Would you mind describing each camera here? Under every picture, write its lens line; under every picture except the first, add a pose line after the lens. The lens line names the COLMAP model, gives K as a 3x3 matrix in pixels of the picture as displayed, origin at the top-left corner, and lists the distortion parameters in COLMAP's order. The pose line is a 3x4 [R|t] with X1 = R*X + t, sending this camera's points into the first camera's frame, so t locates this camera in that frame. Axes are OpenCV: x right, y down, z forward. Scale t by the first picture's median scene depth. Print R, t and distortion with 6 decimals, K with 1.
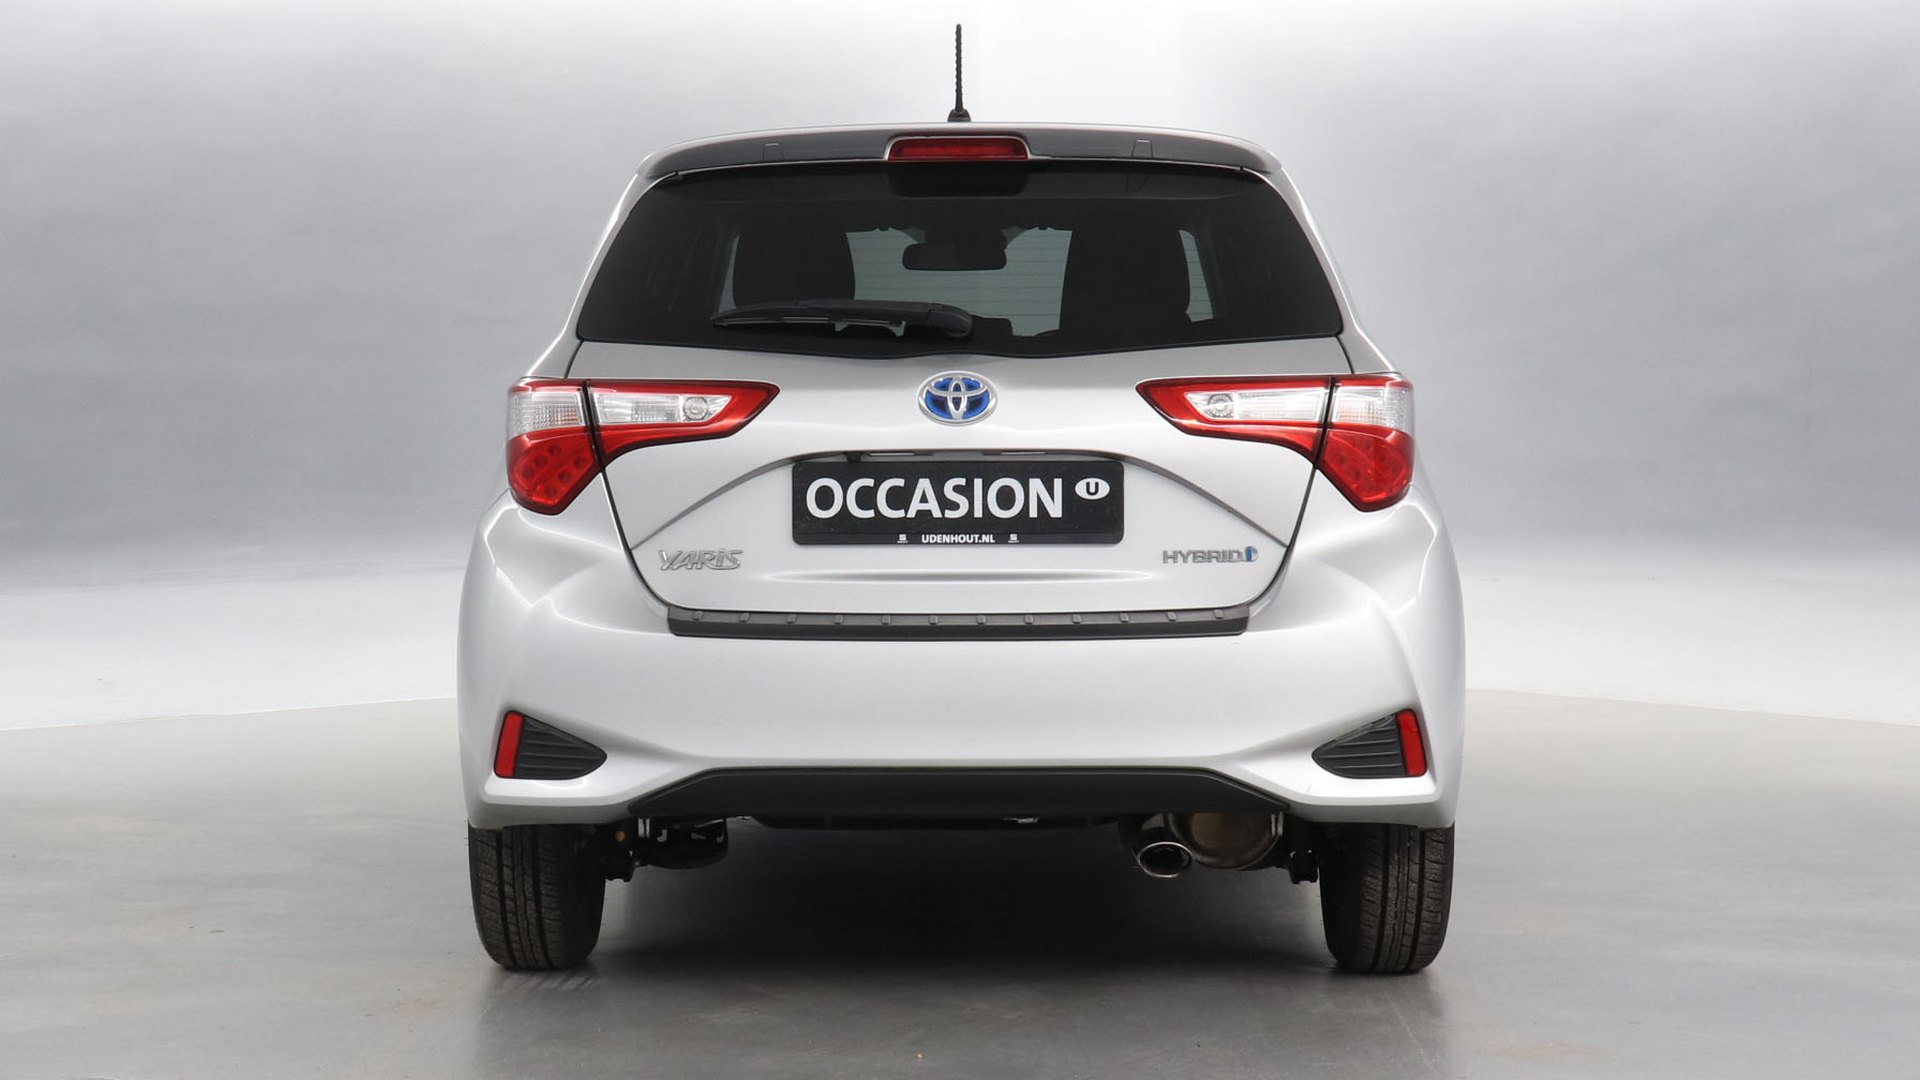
lens RADIAL K [[3302.9, 0, 960.0], [0, 3302.9, 540.0], [0, 0, 1]] dist [-0.026433, -0.127055]
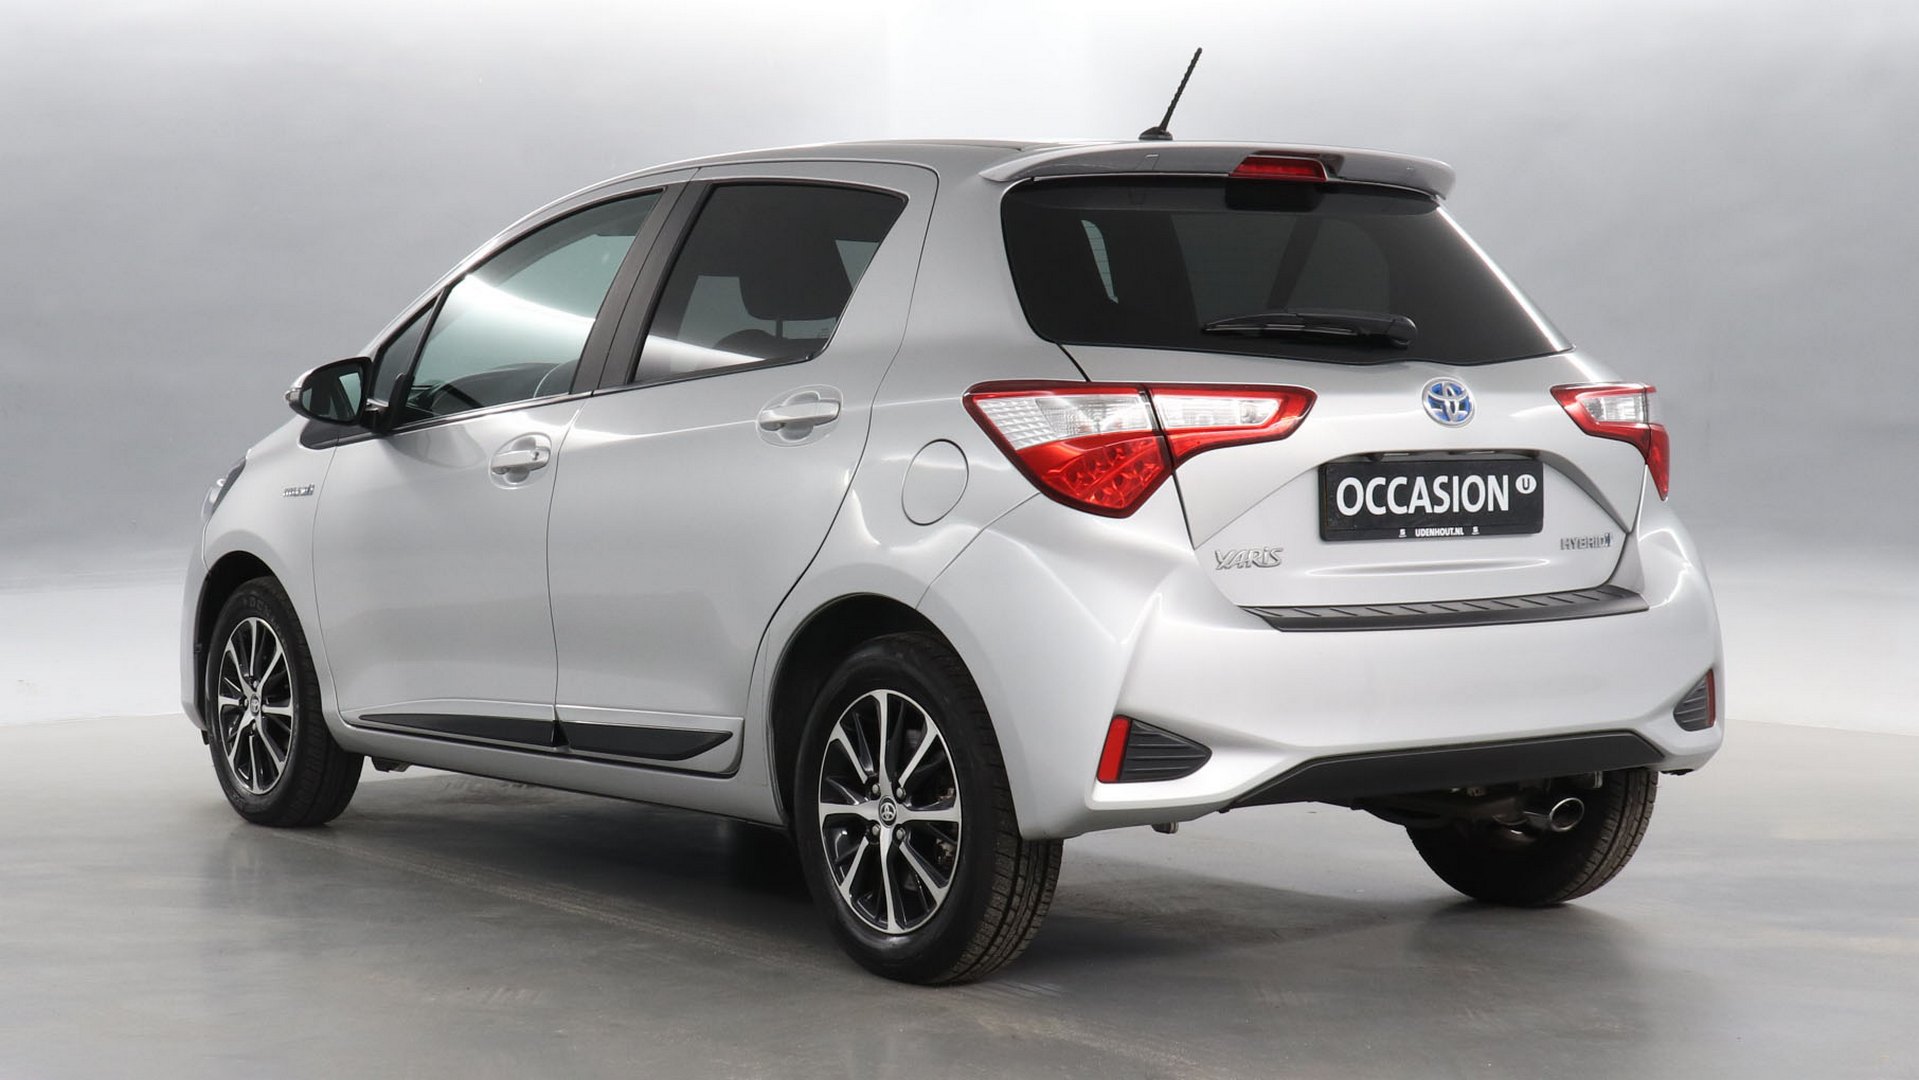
lens RADIAL K [[3301.2, 0, 959.5], [0, 3301.2, 540.0], [0, 0, 1]] dist [-0.026433, -0.127055]
pose [[0.789084, -0.024518, 0.613795, -0.789366], [0.027337, 0.999615, 0.004786, -0.007255], [-0.613676, 0.013003, 0.789451, 0.241831]]
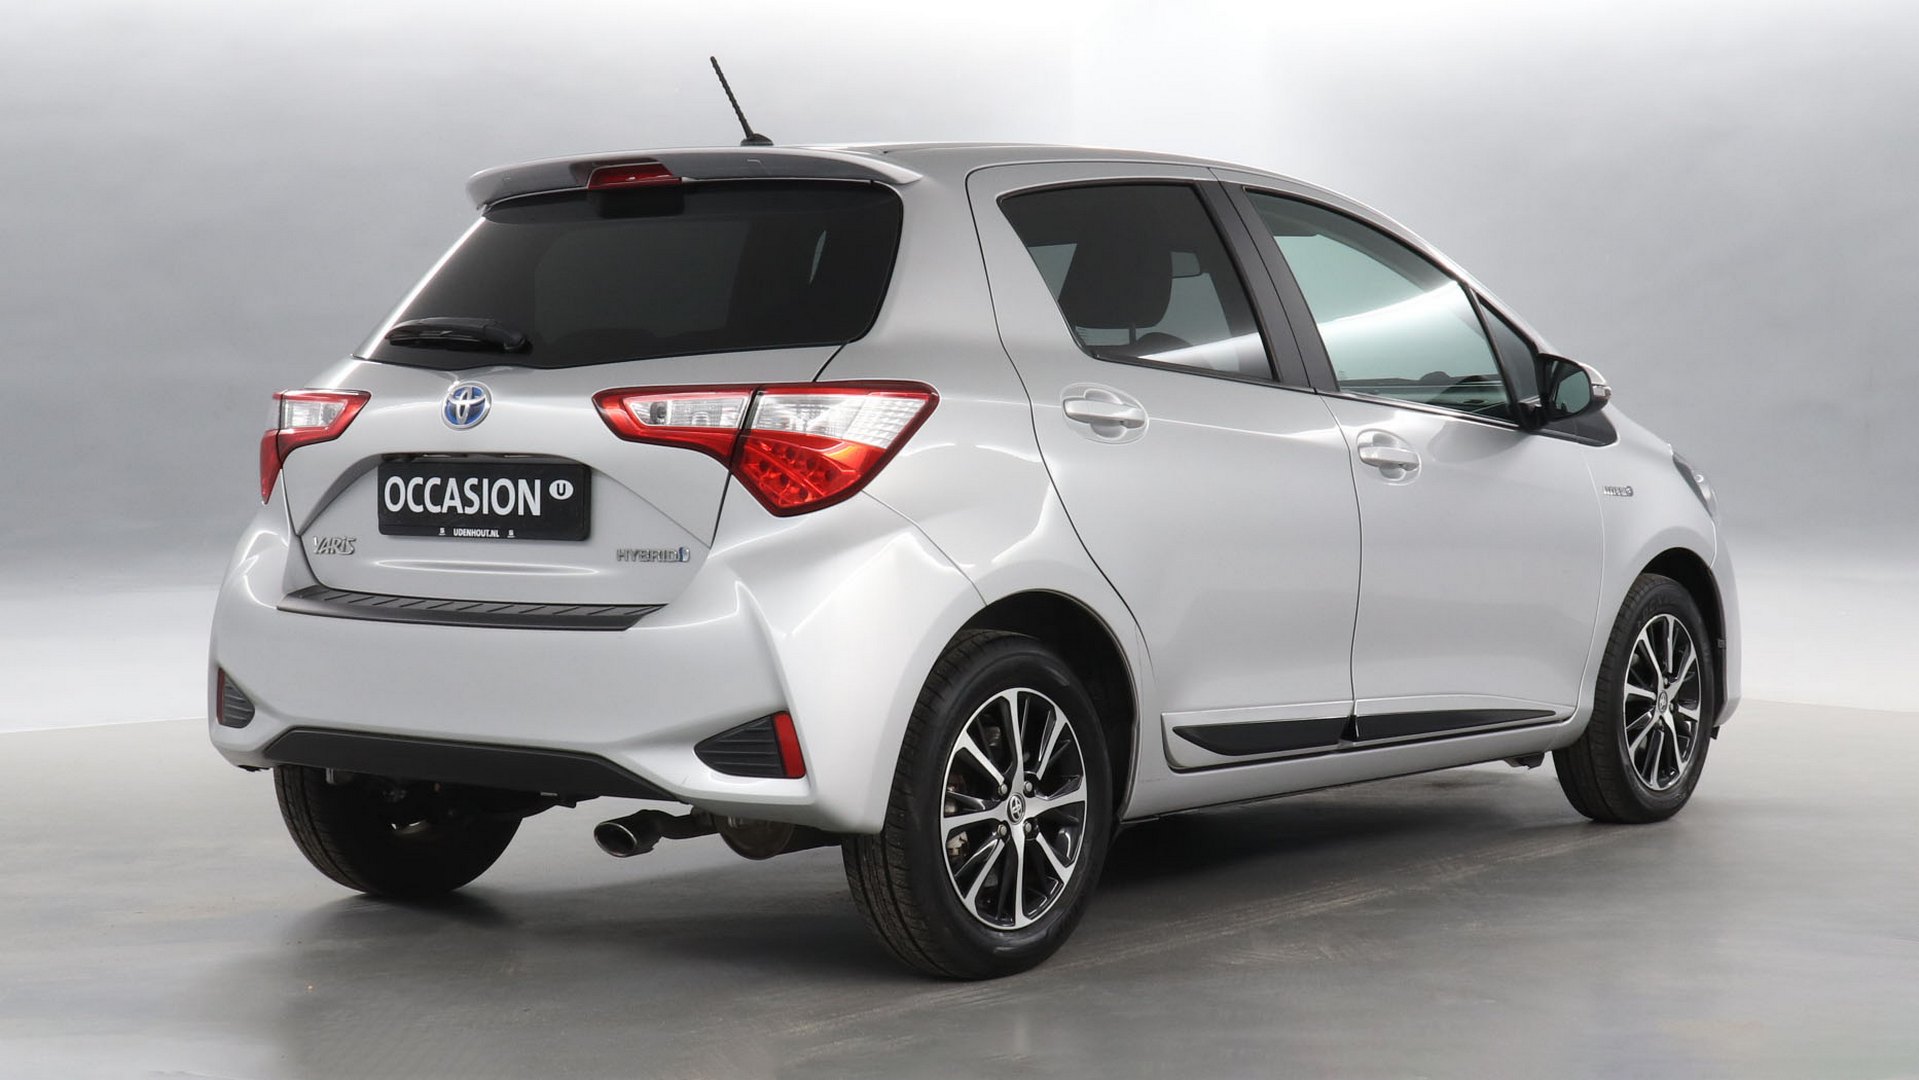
lens RADIAL K [[3301.2, 0, 959.5], [0, 3301.2, 540.0], [0, 0, 1]] dist [-0.026433, -0.127055]
pose [[0.788449, 0.026521, -0.614528, 0.804027], [-0.026830, 0.999602, 0.008717, -0.011973], [0.614514, 0.009615, 0.788847, 0.229561]]
